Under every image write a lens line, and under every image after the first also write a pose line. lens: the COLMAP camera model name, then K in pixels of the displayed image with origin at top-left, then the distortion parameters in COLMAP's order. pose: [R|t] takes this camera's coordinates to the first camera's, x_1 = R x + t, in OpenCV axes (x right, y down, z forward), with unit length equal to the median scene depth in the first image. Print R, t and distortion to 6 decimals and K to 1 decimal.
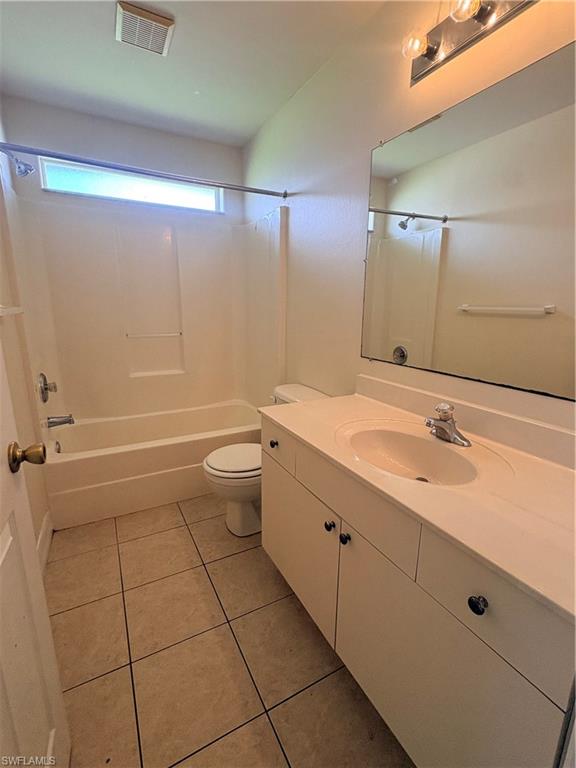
lens RADIAL K [[354.7, 0, 288.0], [0, 354.7, 384.0], [0, 0, 1]] dist [0.001256, 0.000322]
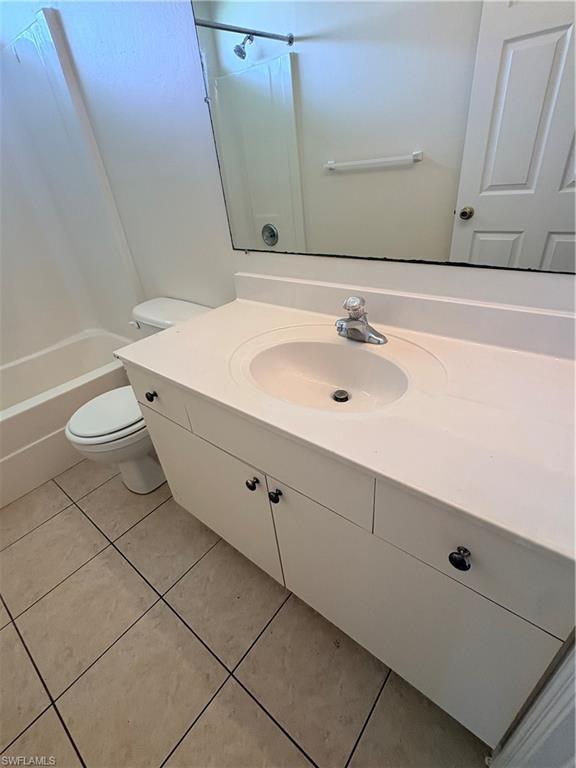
lens RADIAL K [[354.7, 0, 288.0], [0, 354.7, 384.0], [0, 0, 1]] dist [0.001256, 0.000322]
pose [[0.919849, -0.281010, 0.273701, 0.025936], [0.185735, 0.926561, 0.327089, -0.043057], [-0.345516, -0.250036, 0.904489, 0.223644]]
